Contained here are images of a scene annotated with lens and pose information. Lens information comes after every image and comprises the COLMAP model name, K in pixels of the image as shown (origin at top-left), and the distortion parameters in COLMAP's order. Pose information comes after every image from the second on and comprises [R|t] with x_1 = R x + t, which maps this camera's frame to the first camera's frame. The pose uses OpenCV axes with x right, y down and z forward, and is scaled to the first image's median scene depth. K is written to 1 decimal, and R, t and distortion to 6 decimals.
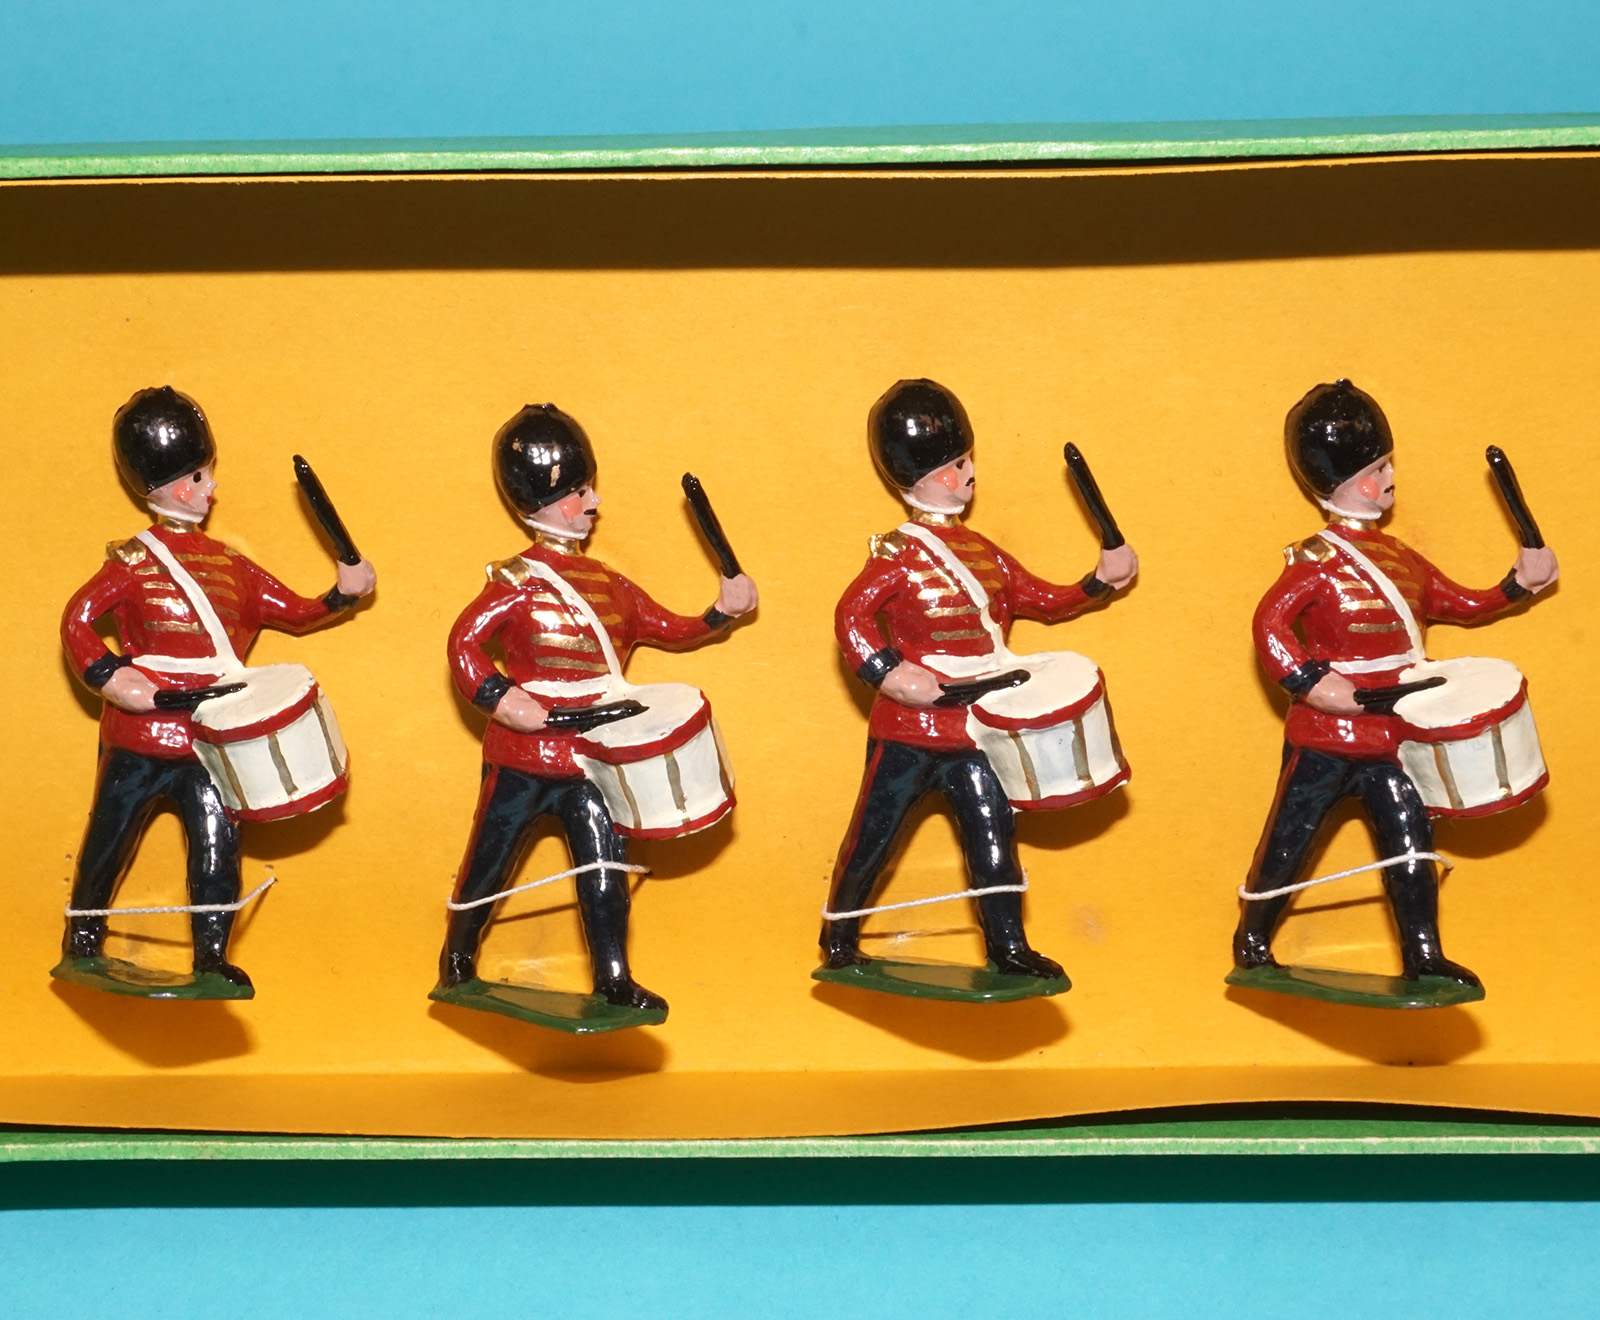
lens RADIAL K [[3469.3, 0, 800.0], [0, 3469.3, 660.0], [0, 0, 1]] dist [0.002524, 0.065461]
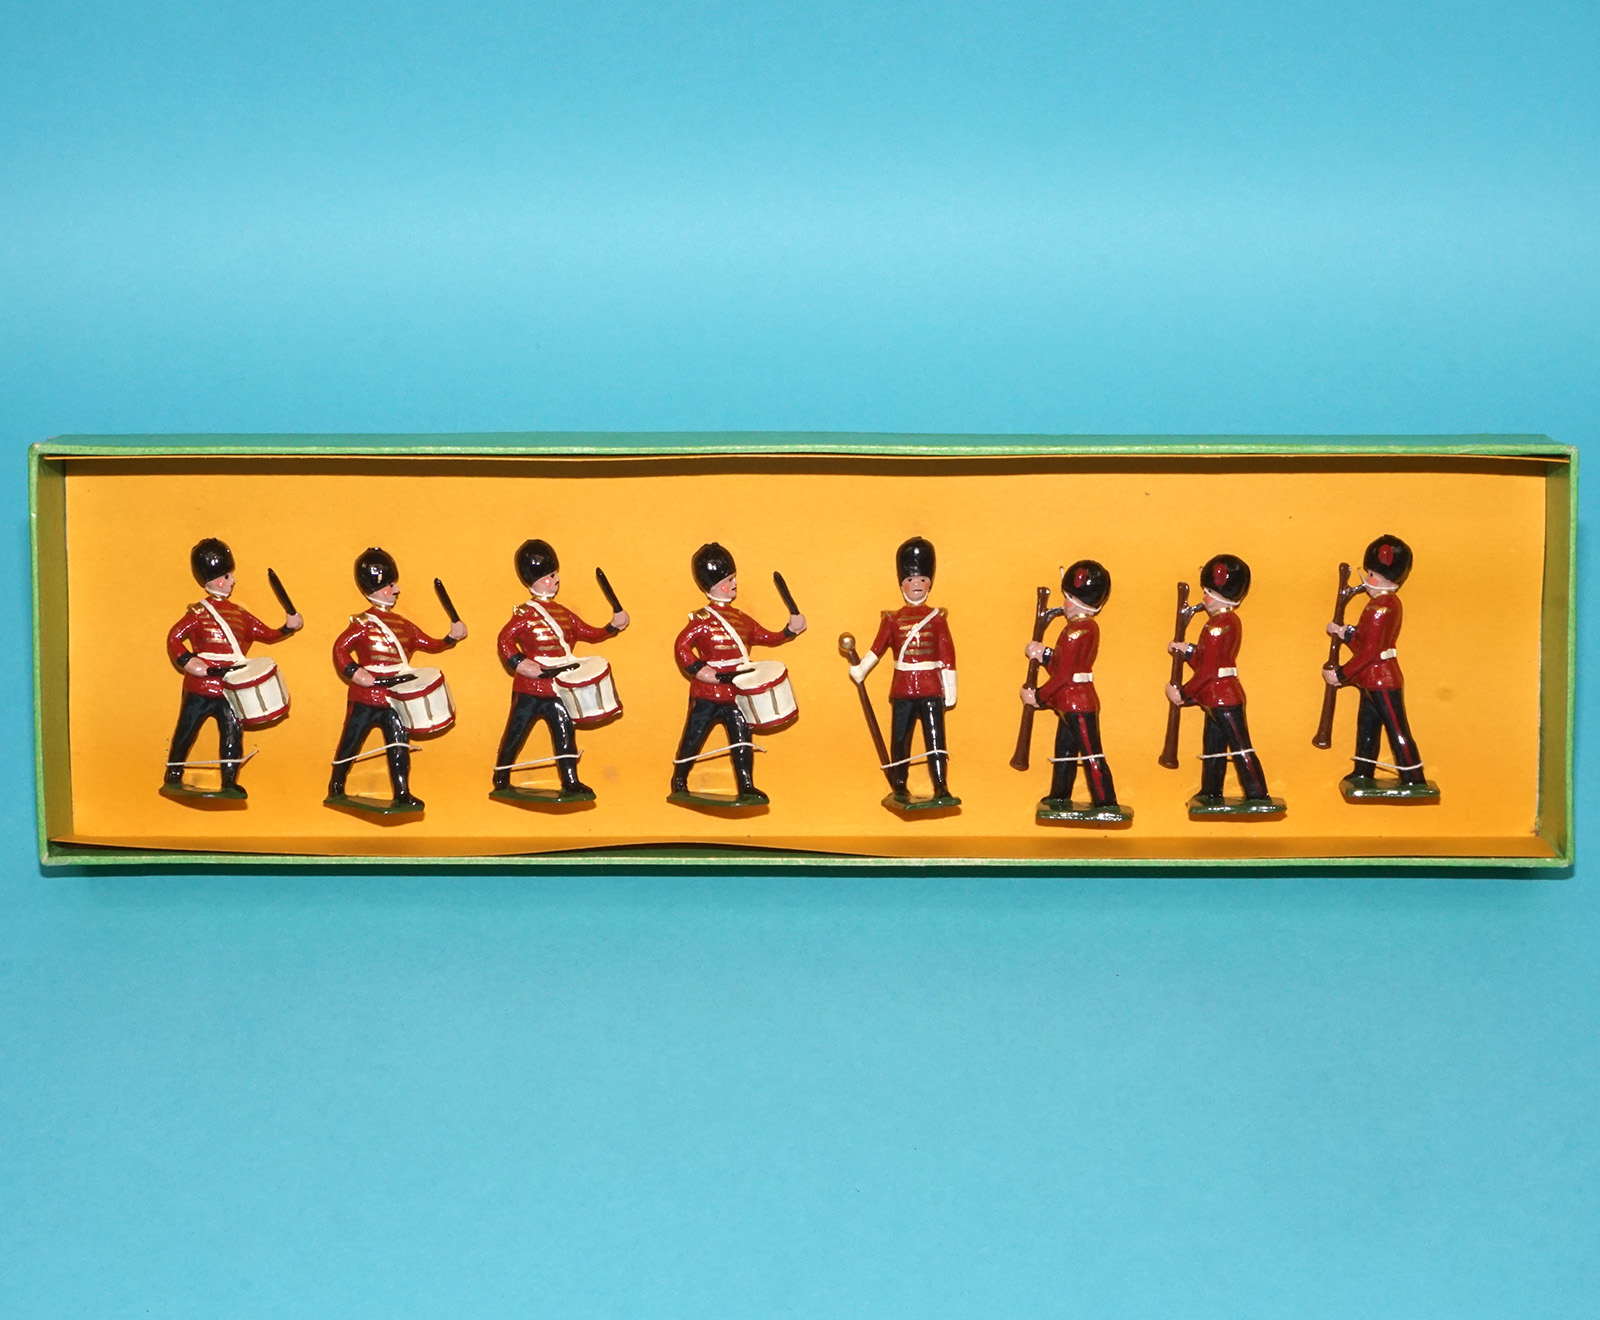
lens RADIAL K [[2774.0, 0, 800.0], [0, 2774.0, 660.0], [0, 0, 1]] dist [0.014331, 0.052235]
pose [[0.999317, 0.012381, 0.034811, 0.149630], [-0.011851, 0.999811, -0.015392, 0.027892], [-0.034995, 0.014969, 0.999275, -0.891682]]
